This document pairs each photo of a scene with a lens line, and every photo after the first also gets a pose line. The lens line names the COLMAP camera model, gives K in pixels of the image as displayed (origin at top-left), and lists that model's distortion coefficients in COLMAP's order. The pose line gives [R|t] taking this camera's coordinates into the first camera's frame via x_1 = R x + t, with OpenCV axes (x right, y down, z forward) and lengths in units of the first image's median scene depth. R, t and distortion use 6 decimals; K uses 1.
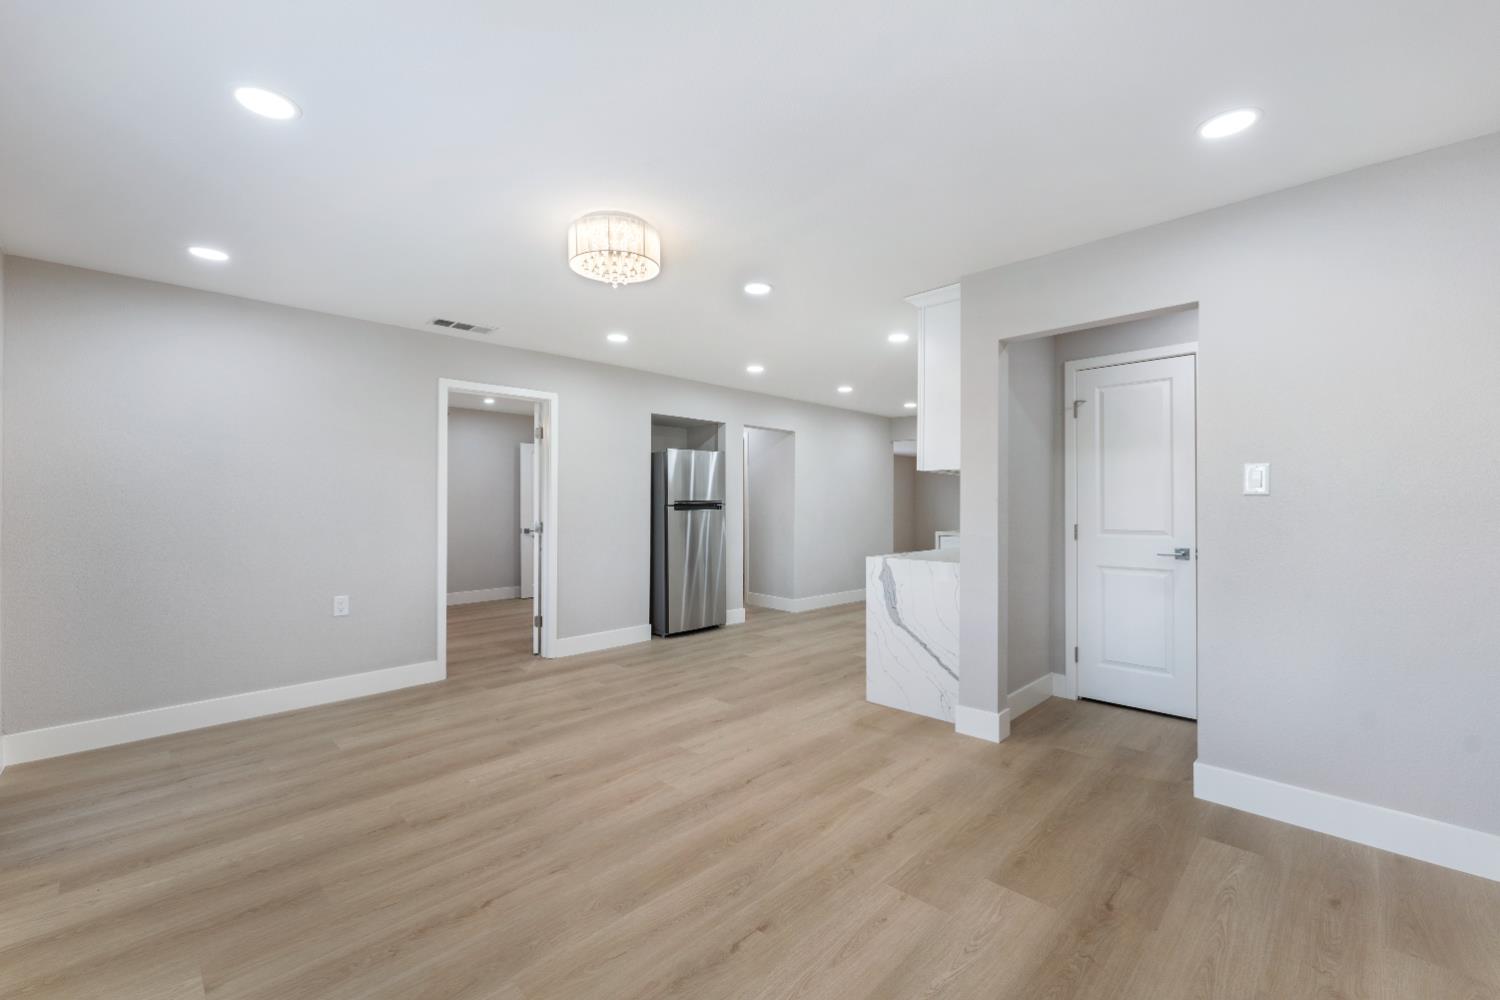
lens RADIAL K [[615.6, 0, 749.7], [0, 615.6, 497.0], [0, 0, 1]] dist [0.001932, 0.000390]
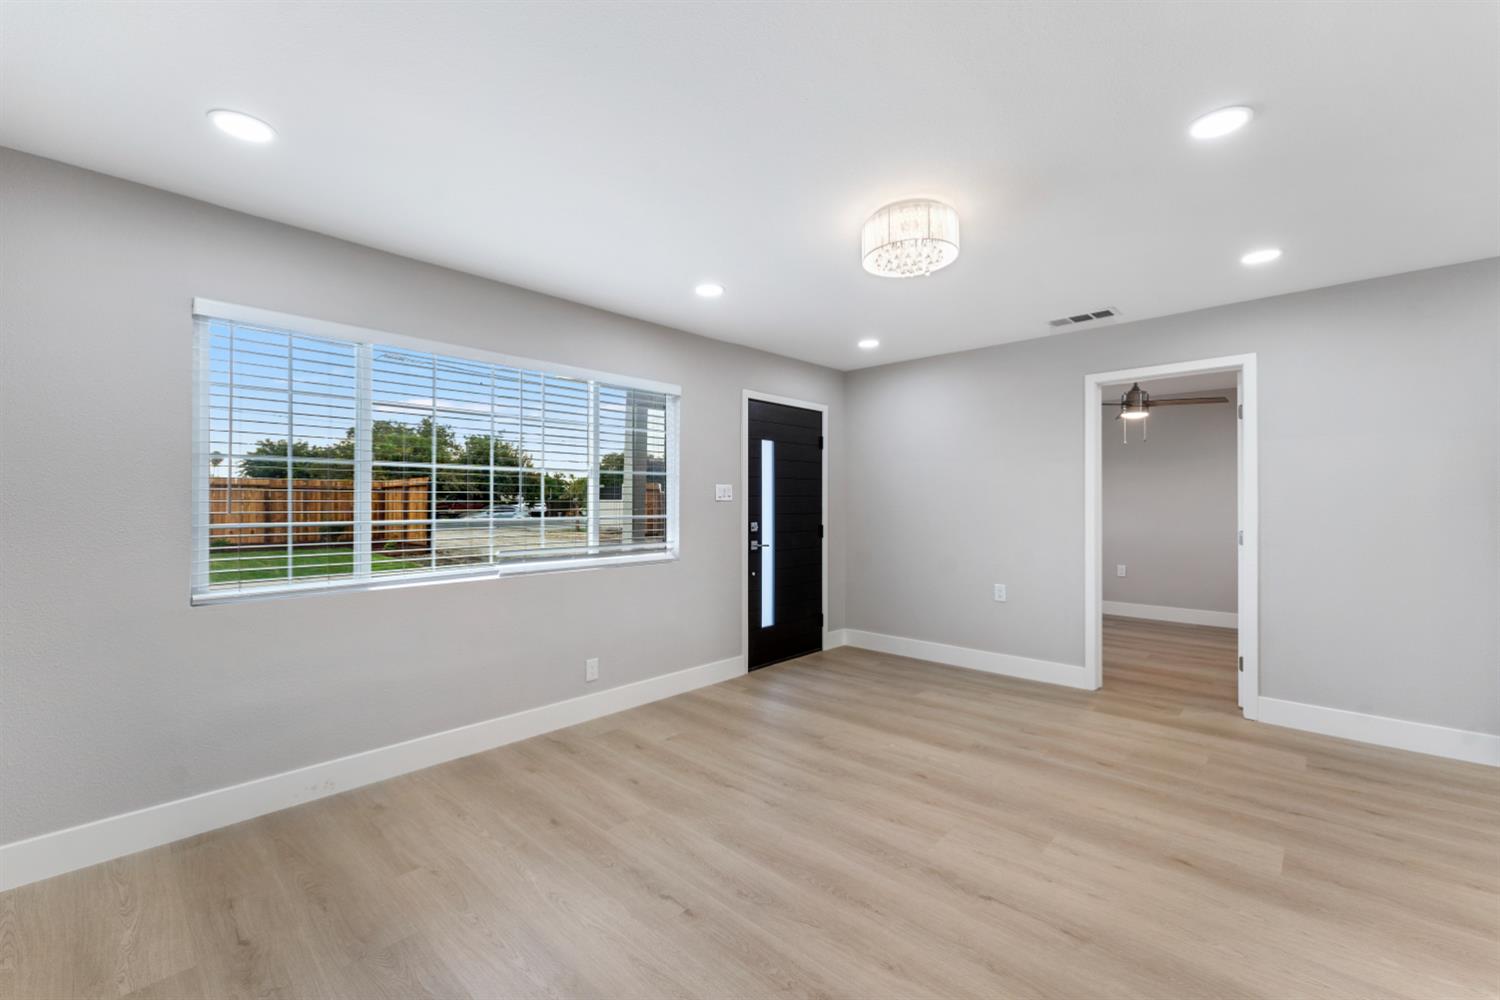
lens RADIAL K [[615.6, 0, 749.7], [0, 615.6, 497.0], [0, 0, 1]] dist [0.001932, 0.000390]
pose [[0.032708, -0.009908, -0.999416, 0.552478], [0.008811, 0.999915, -0.009624, 0.002348], [0.999426, -0.008491, 0.032793, 0.551990]]
